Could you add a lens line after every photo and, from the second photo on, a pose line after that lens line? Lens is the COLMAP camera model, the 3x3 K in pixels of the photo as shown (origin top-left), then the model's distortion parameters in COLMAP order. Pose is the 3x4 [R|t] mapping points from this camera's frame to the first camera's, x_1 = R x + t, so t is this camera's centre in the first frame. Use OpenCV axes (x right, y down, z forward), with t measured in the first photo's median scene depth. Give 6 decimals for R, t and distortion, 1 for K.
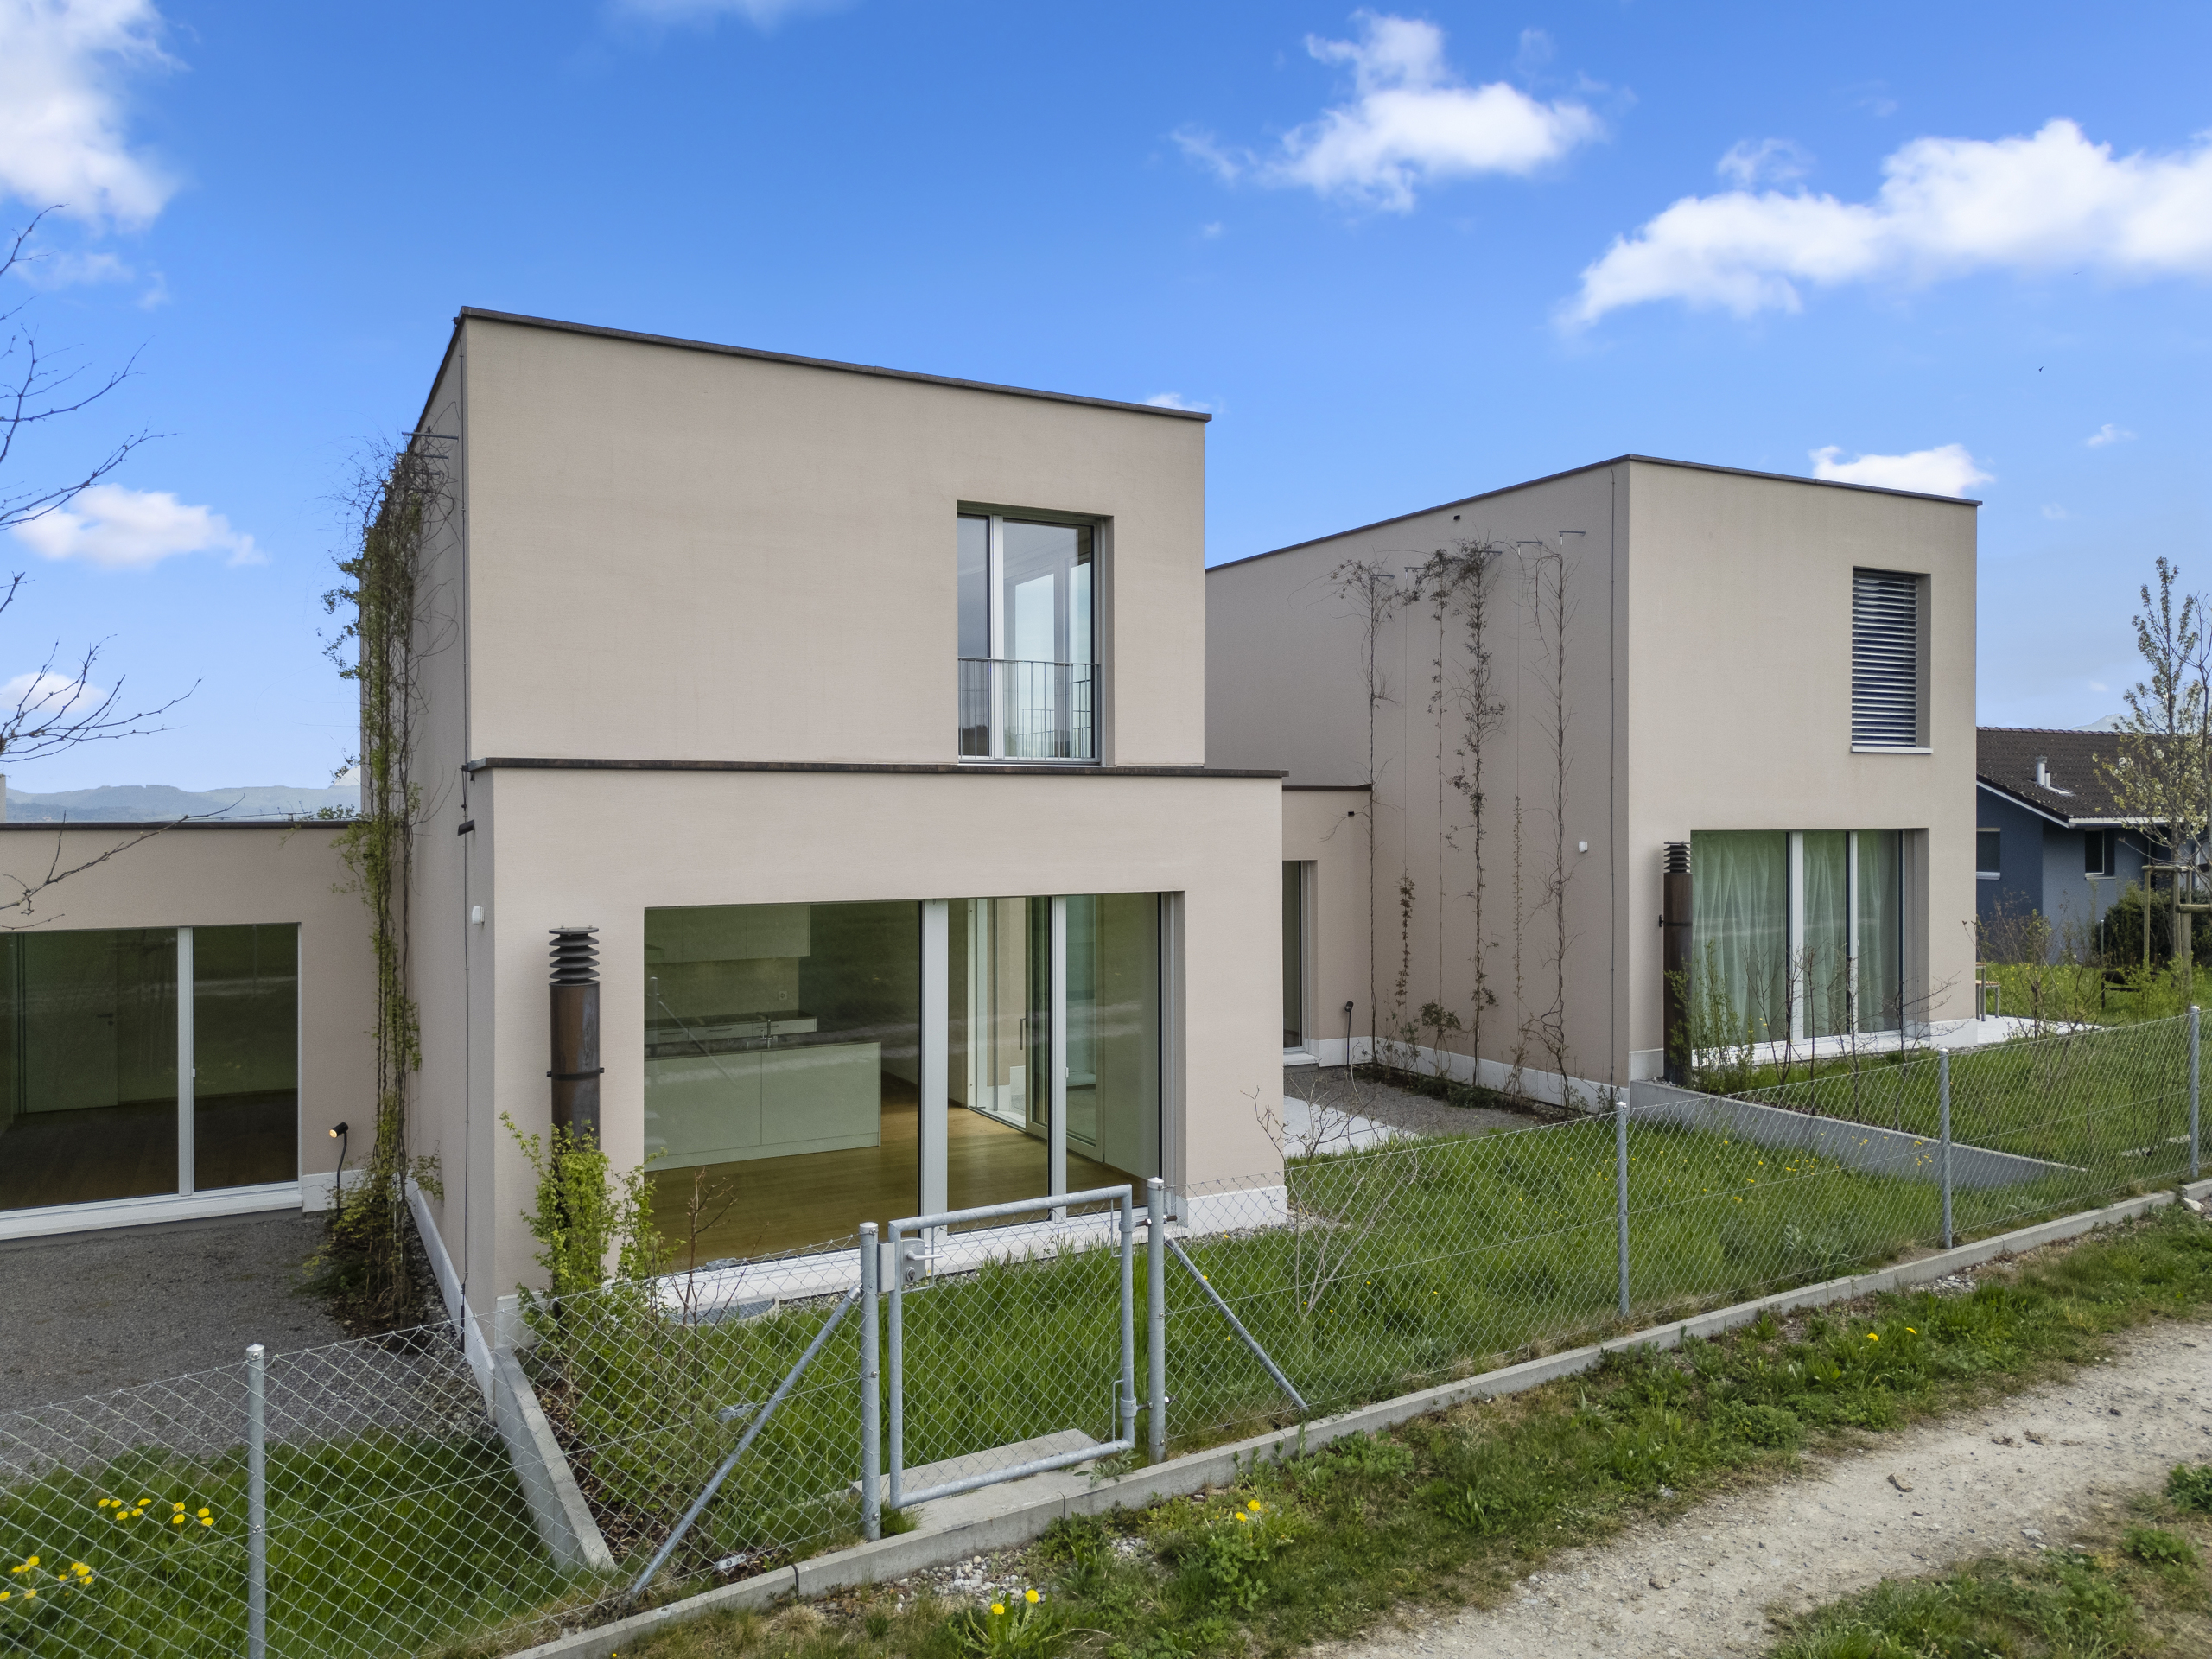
lens RADIAL K [[1555.3, 0, 1106.0], [0, 1555.3, 829.5], [0, 0, 1]] dist [0.022286, -0.003528]
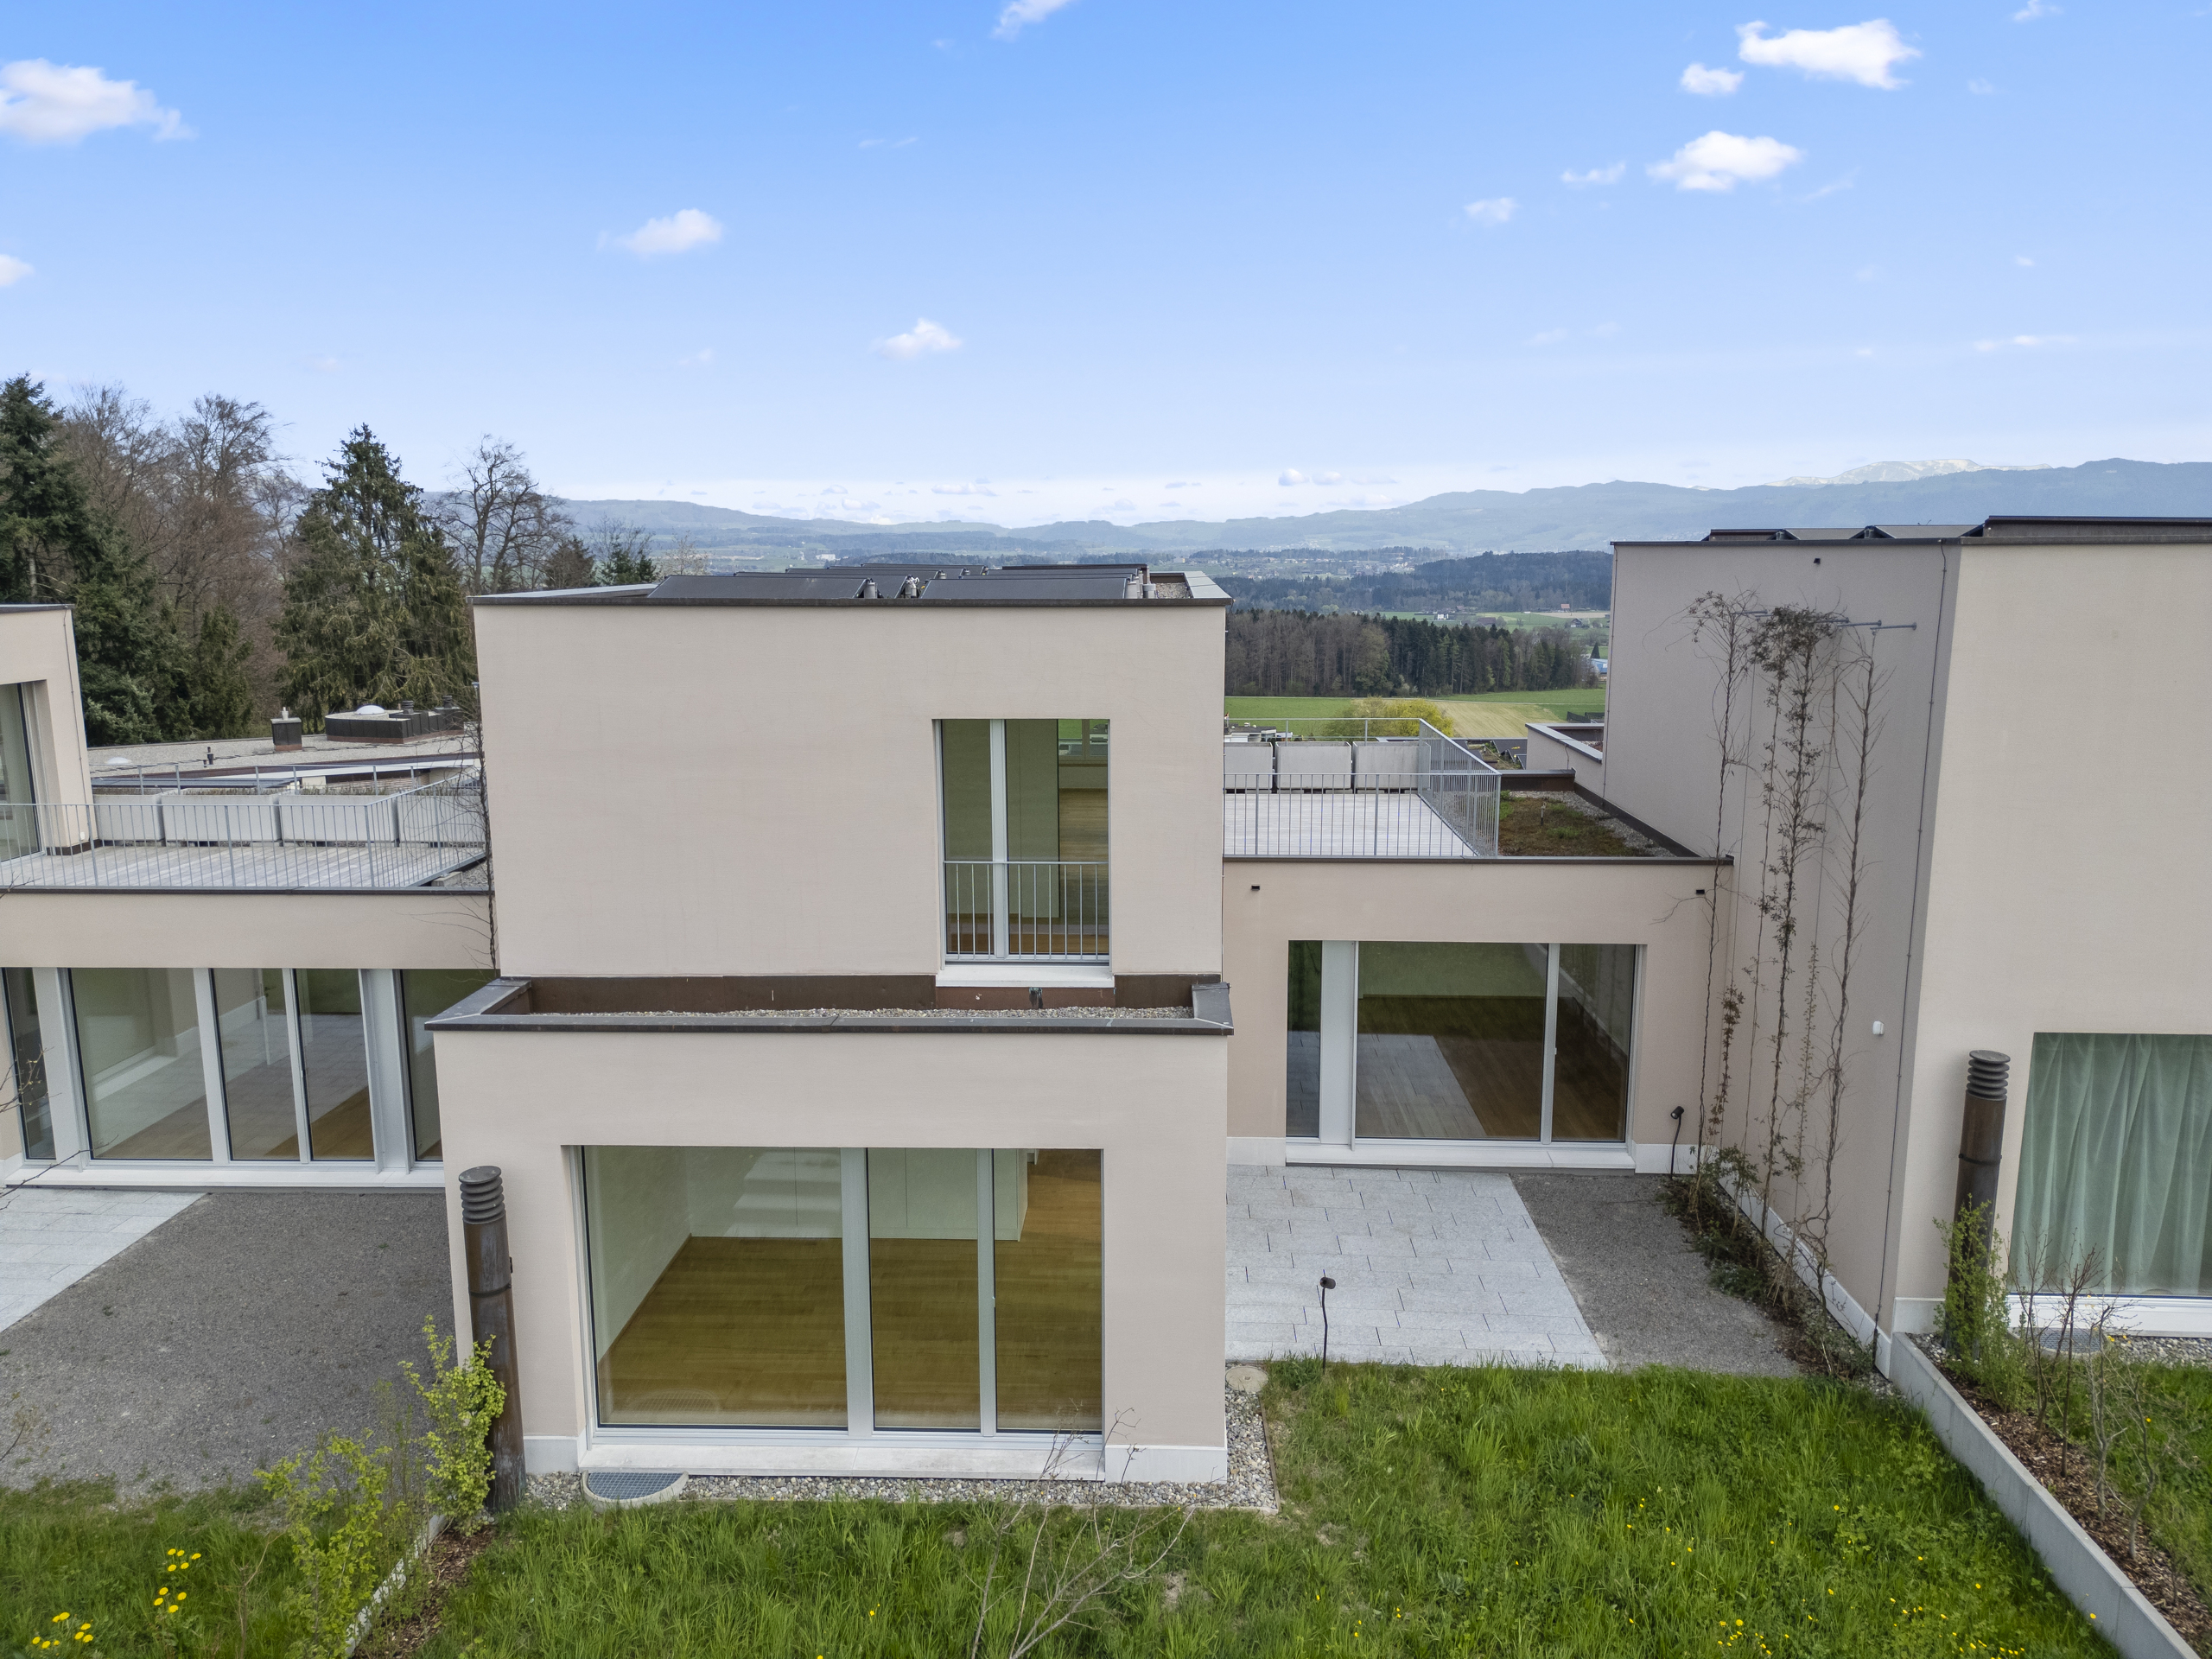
lens RADIAL K [[1551.3, 0, 1116.6], [0, 1551.3, 819.1], [0, 0, 1]] dist [0.046708, -0.054358]
pose [[0.860616, 0.086797, -0.501803, 0.660558], [-0.002501, 0.986077, 0.166272, -0.407432], [0.509248, -0.141842, 0.848851, 0.272161]]
